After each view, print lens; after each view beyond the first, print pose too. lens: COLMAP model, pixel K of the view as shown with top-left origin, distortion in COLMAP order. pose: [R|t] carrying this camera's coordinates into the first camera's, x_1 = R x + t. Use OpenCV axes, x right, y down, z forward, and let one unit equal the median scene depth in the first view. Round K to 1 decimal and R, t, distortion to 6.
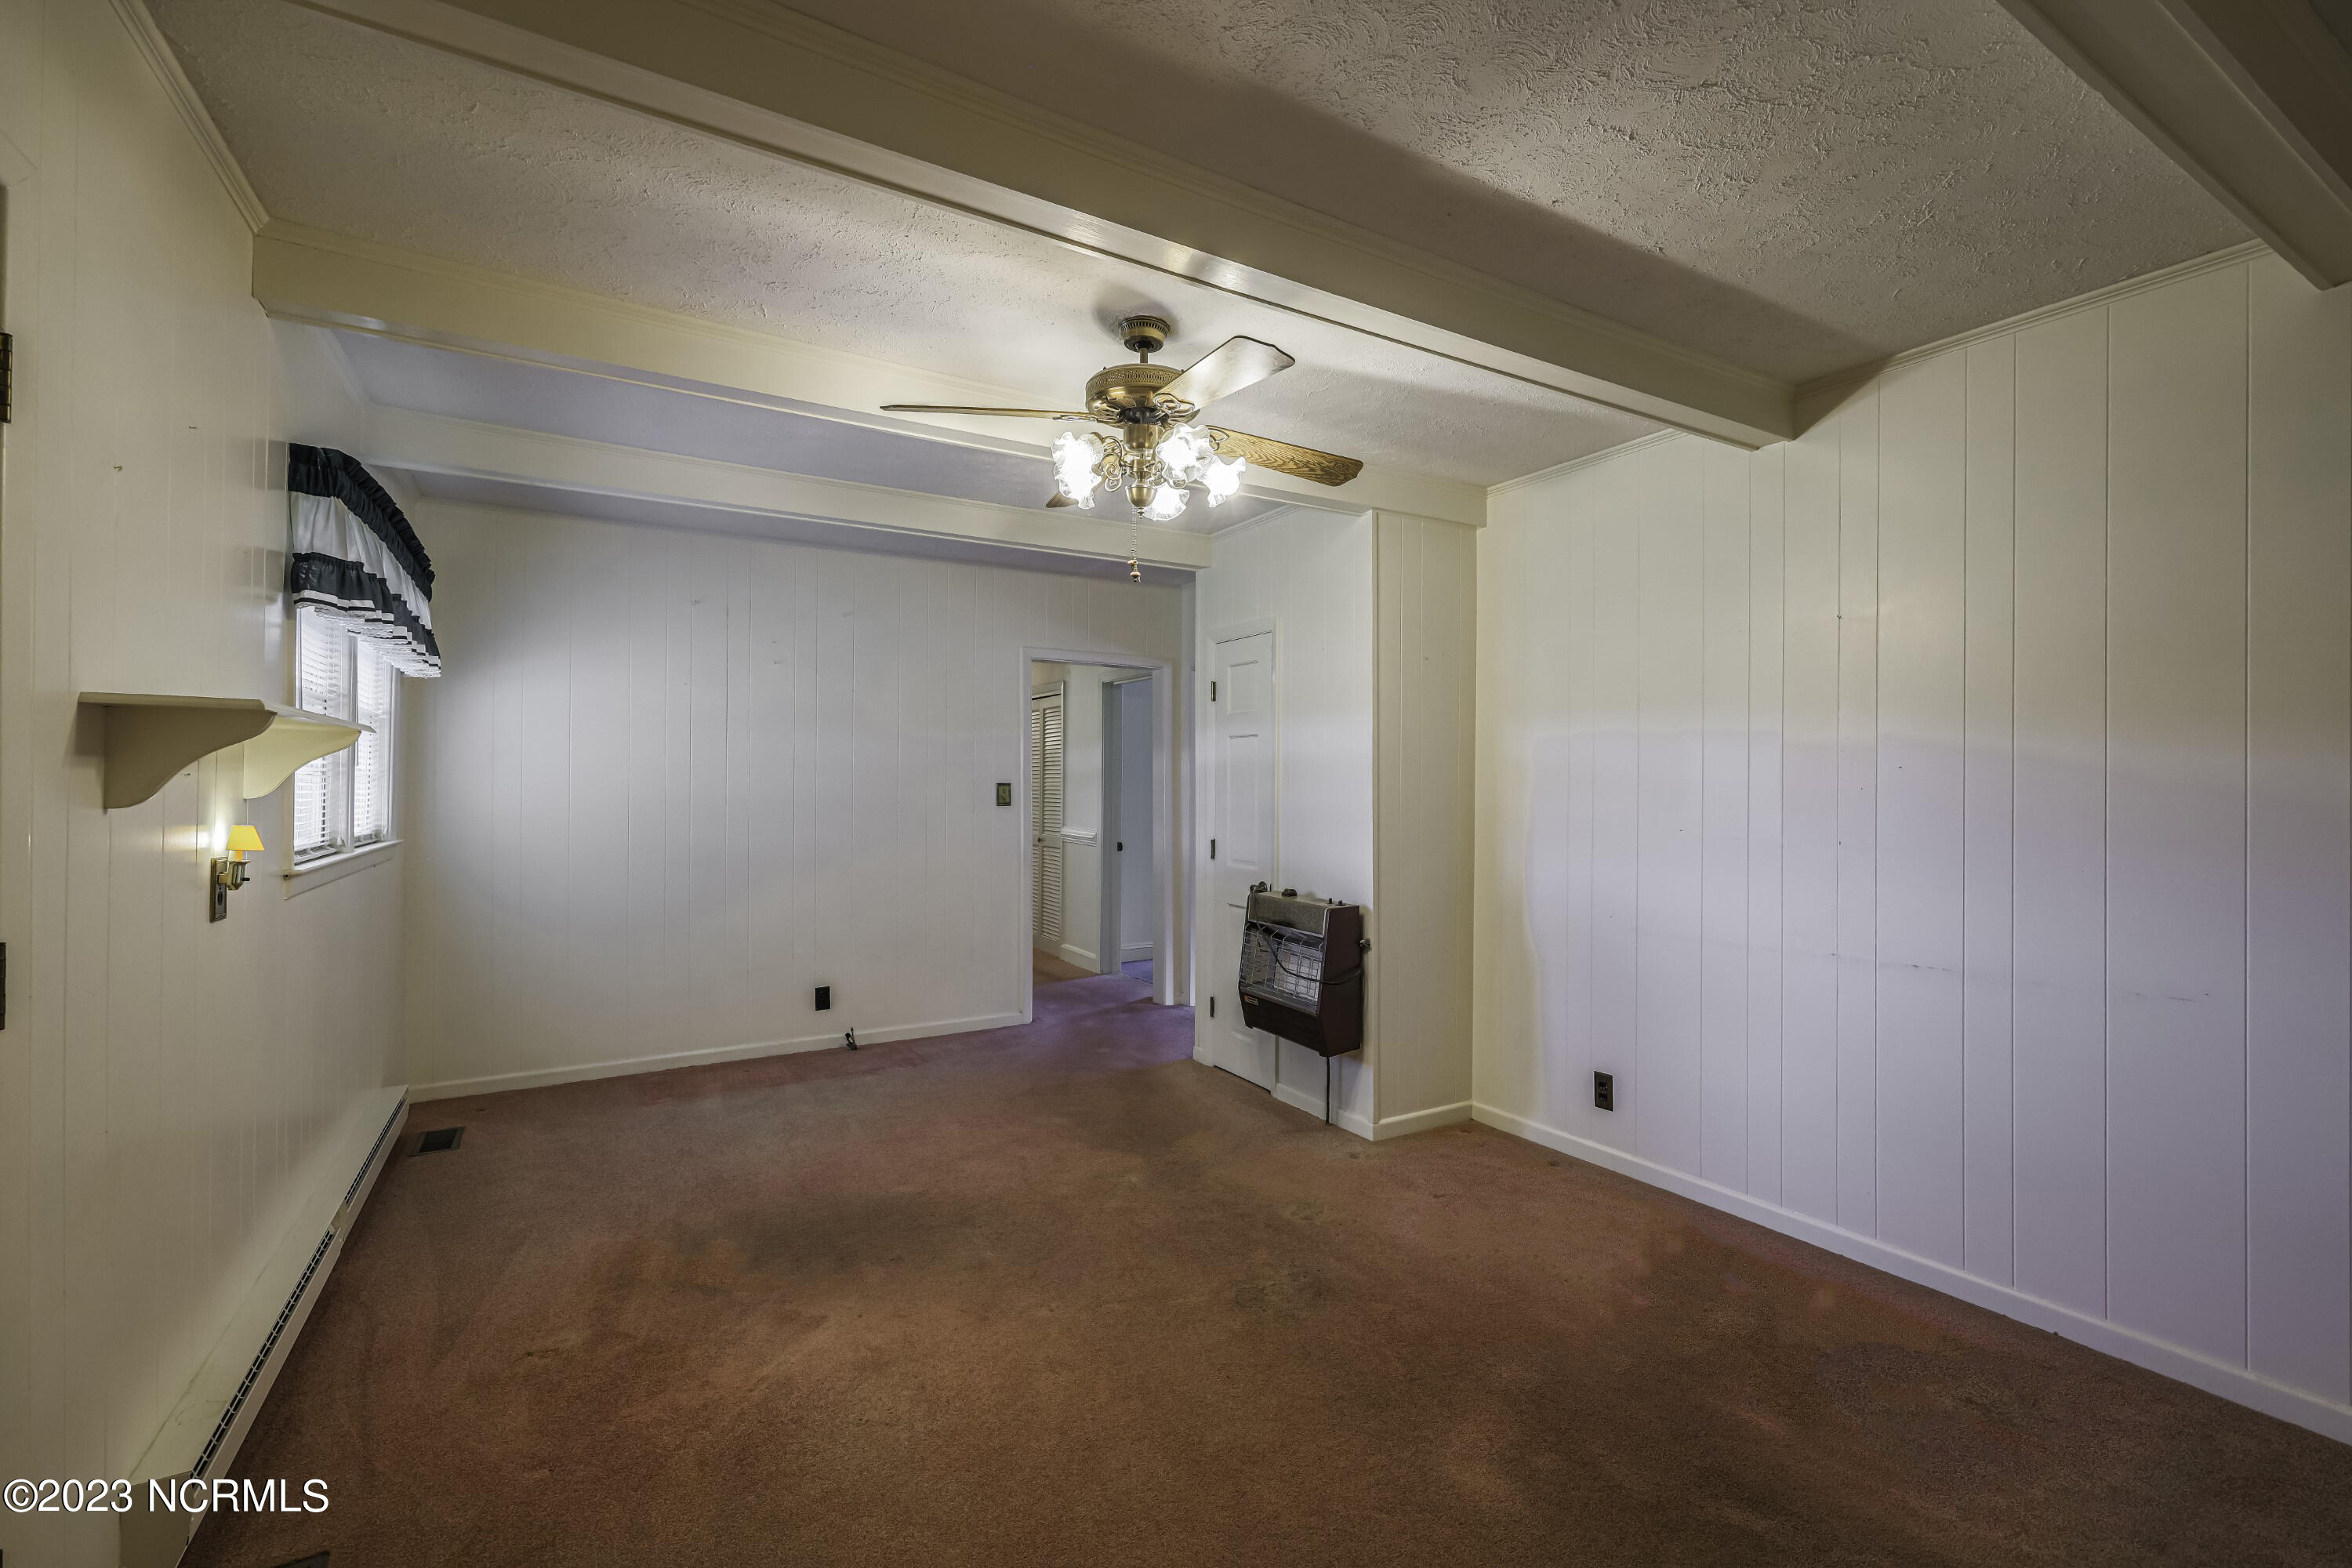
lens RADIAL K [[999.1, 0, 1180.8], [0, 999.1, 781.7], [0, 0, 1]] dist [-0.003072, -0.000232]
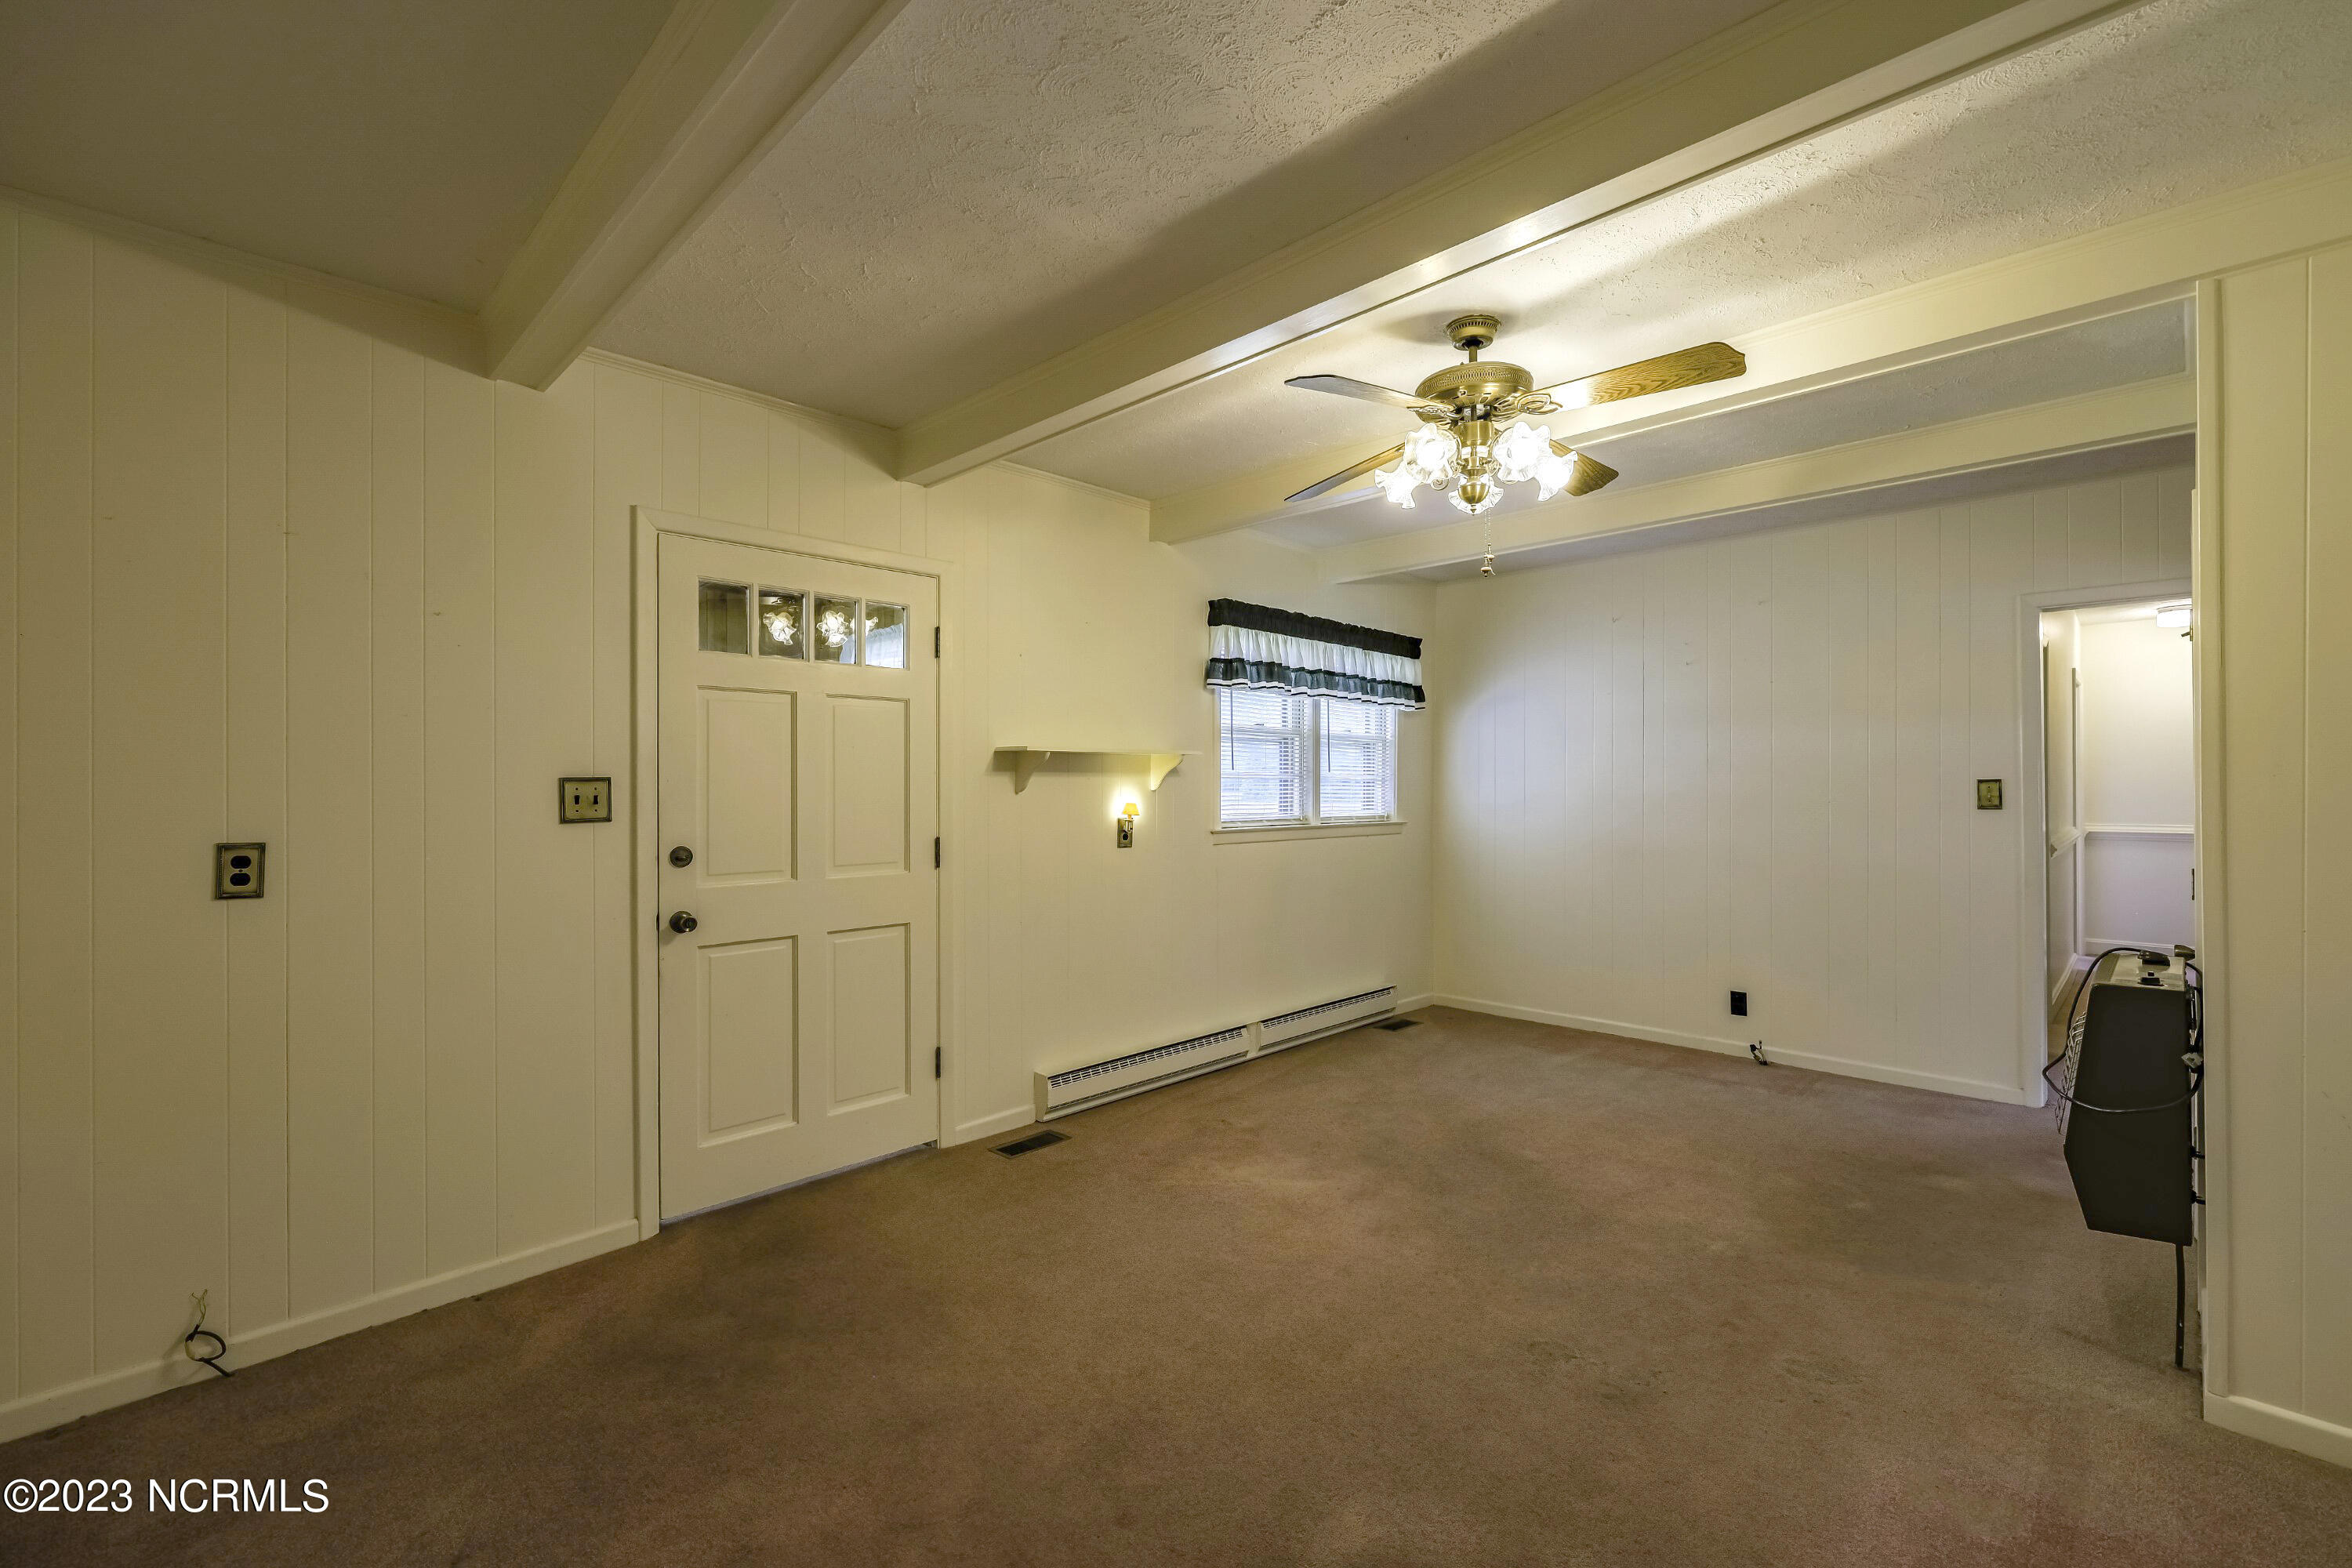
lens RADIAL K [[999.1, 0, 1188.6], [0, 999.1, 785.5], [0, 0, 1]] dist [-0.003072, -0.000232]
pose [[0.248195, -0.003109, -0.968705, 0.603993], [0.005493, 0.999983, -0.001802, 0.005410], [0.968694, -0.004874, 0.248208, 0.327145]]
